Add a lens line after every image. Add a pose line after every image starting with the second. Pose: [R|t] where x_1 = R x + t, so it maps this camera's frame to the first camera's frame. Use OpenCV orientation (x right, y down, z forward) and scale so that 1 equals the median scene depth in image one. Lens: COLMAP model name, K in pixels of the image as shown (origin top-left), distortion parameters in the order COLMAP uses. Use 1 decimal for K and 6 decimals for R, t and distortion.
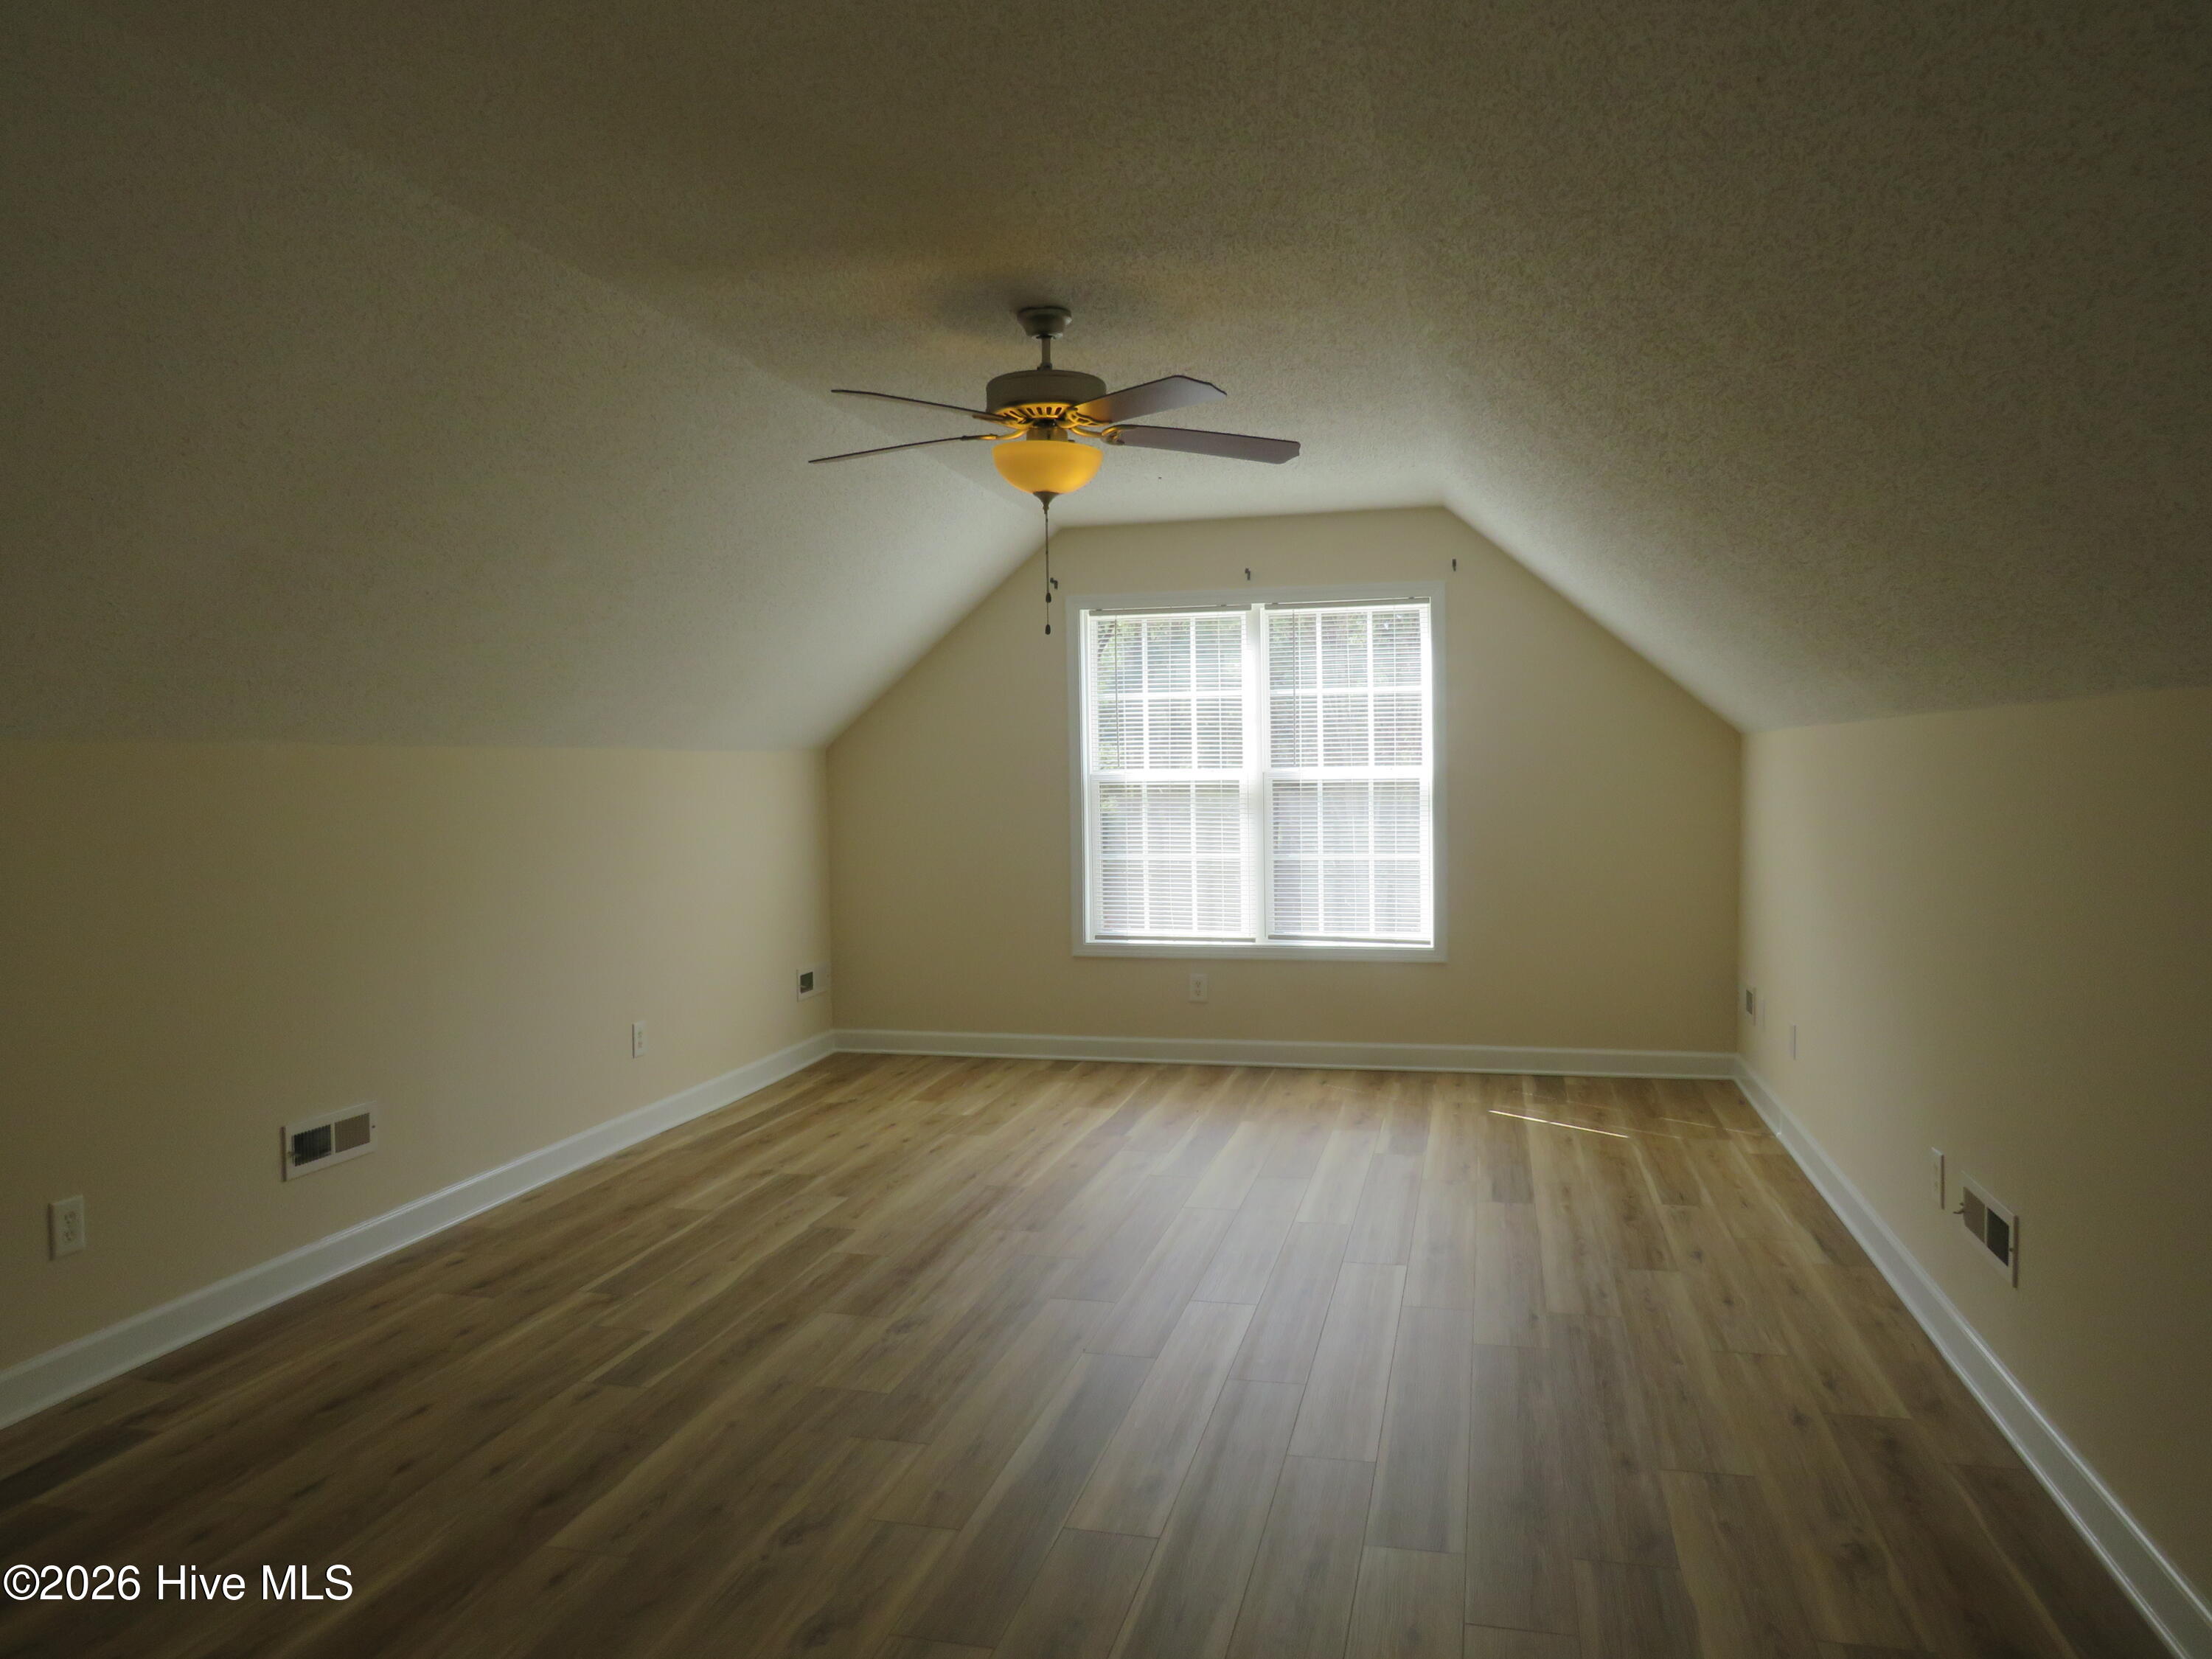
lens RADIAL K [[1600.9, 0, 1106.0], [0, 1600.9, 829.5], [0, 0, 1]] dist [-0.001557, 0.003272]
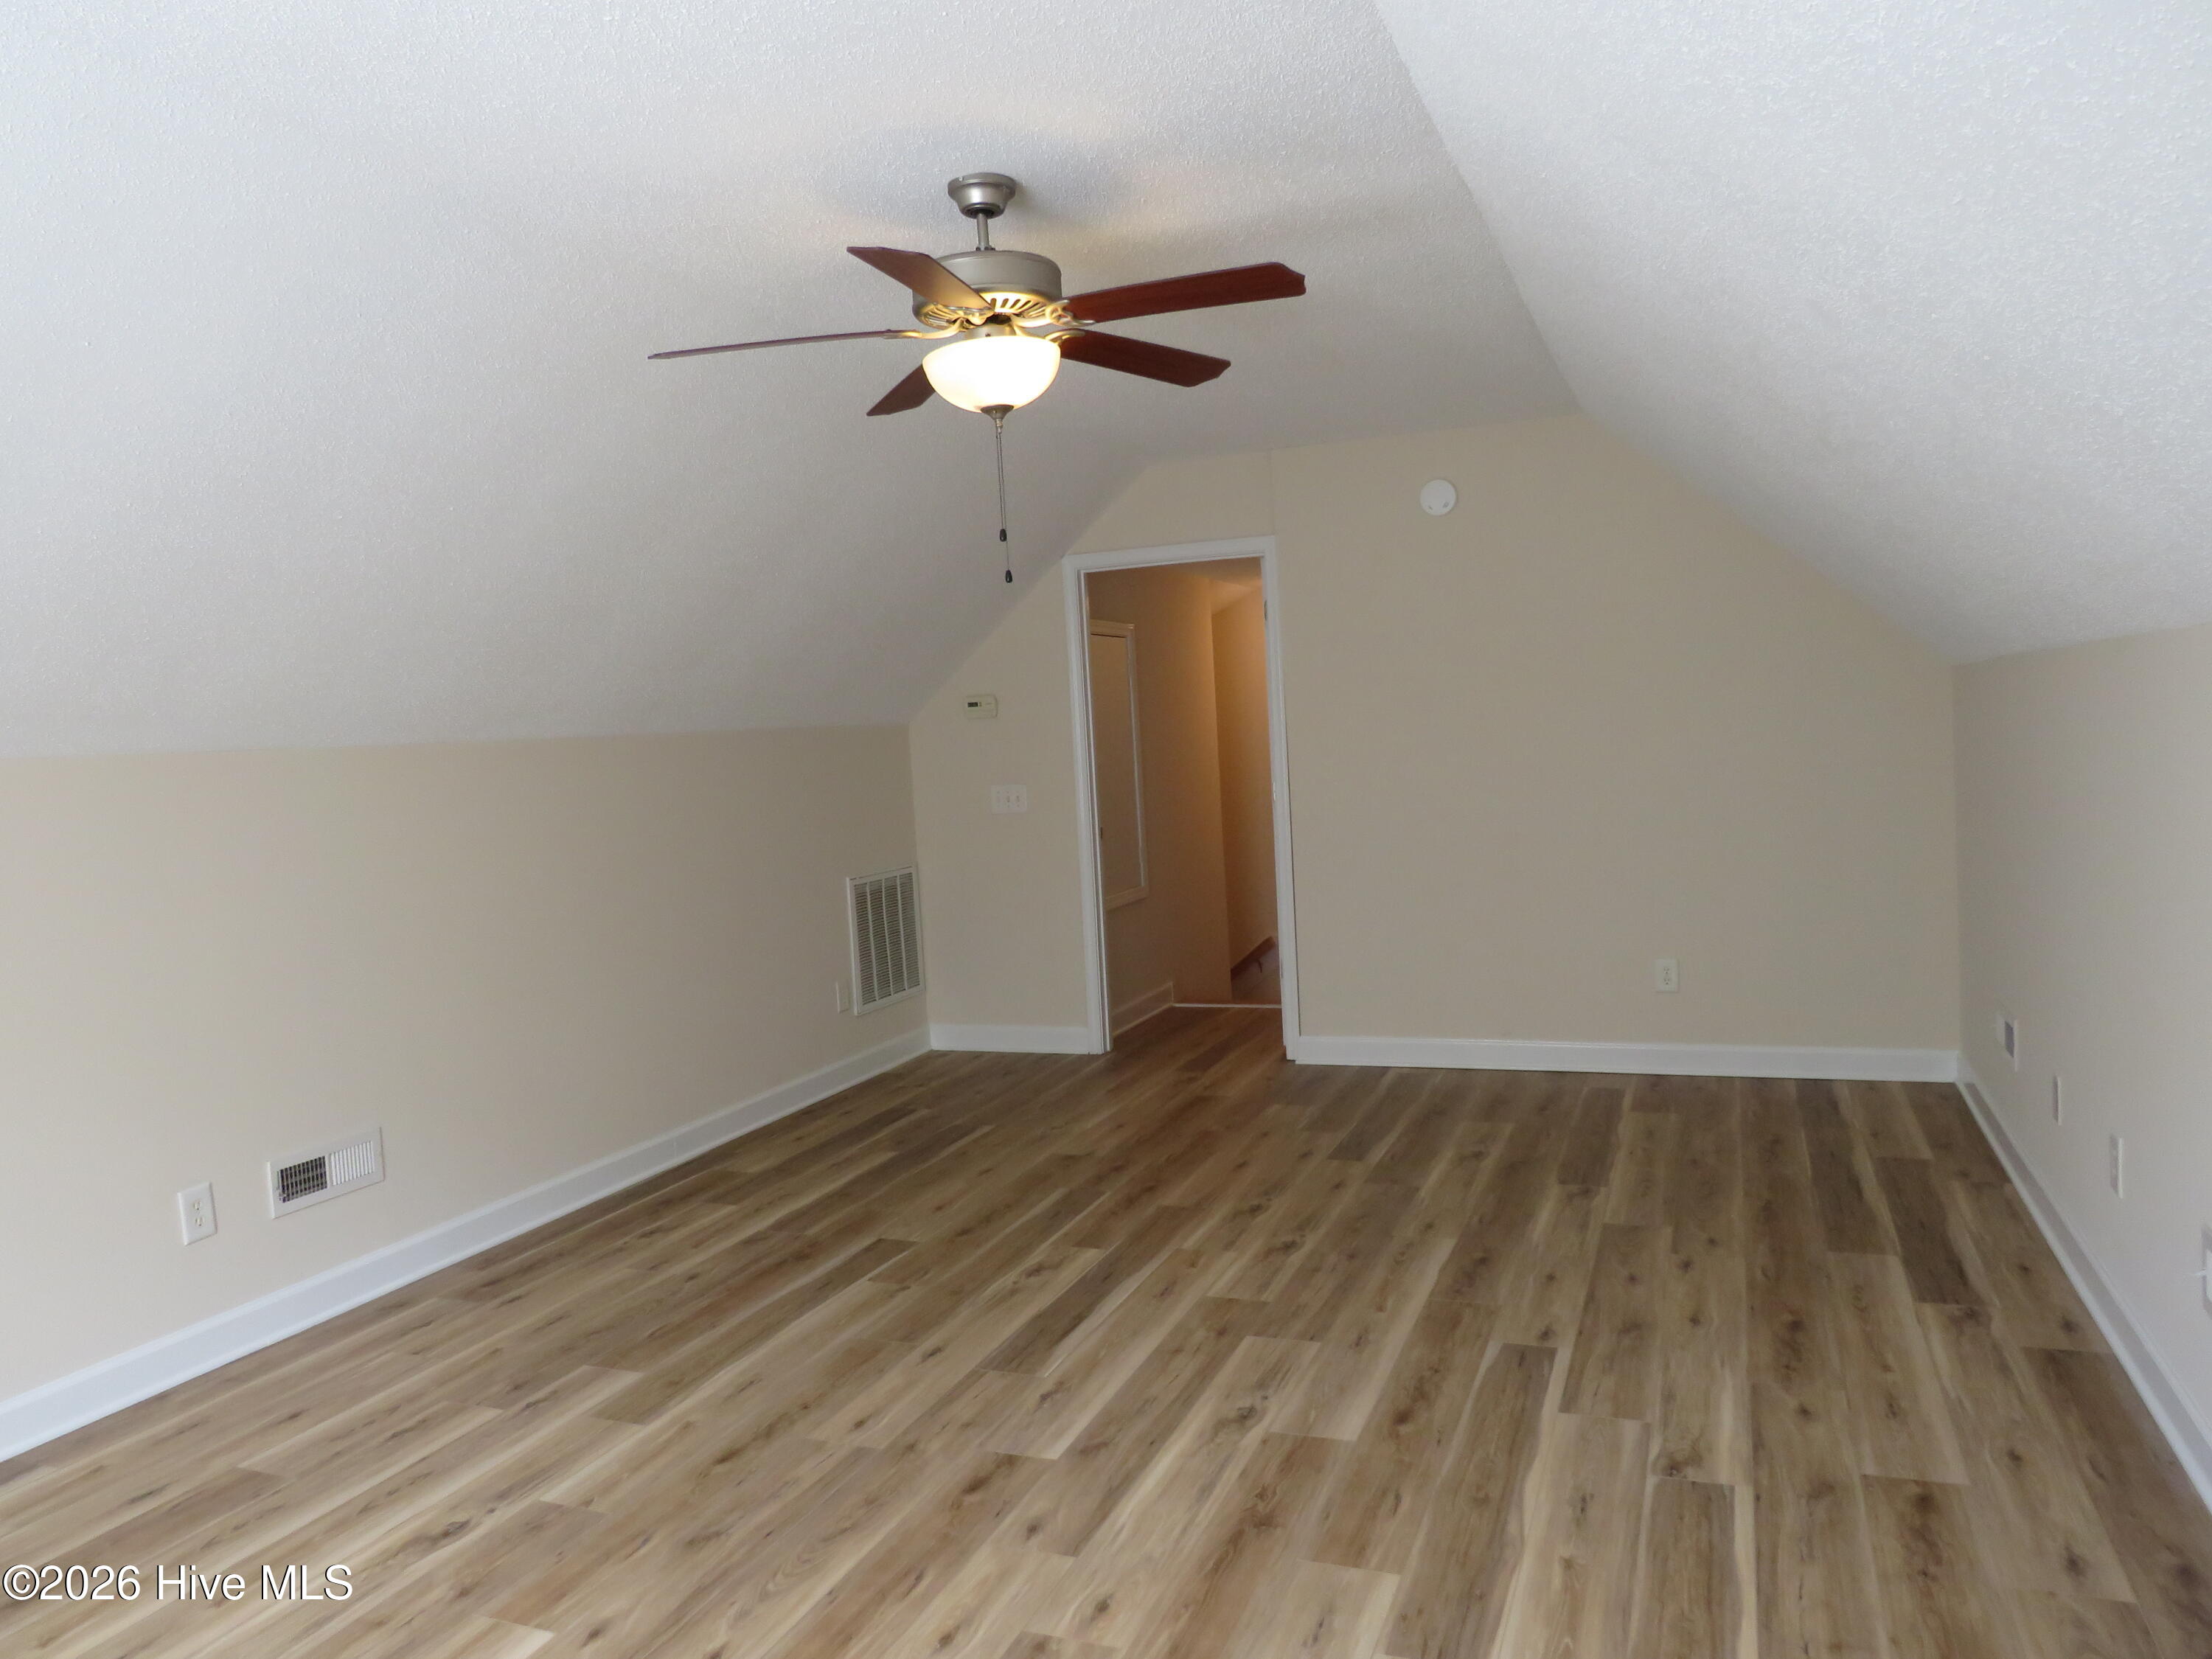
lens RADIAL K [[1600.9, 0, 1106.0], [0, 1600.9, 829.5], [0, 0, 1]] dist [-0.001557, 0.003272]
pose [[-0.988476, 0.060190, 0.138897, -0.191811], [0.074548, 0.992130, 0.100599, -0.076911], [-0.131748, 0.109795, -0.985184, 1.826471]]
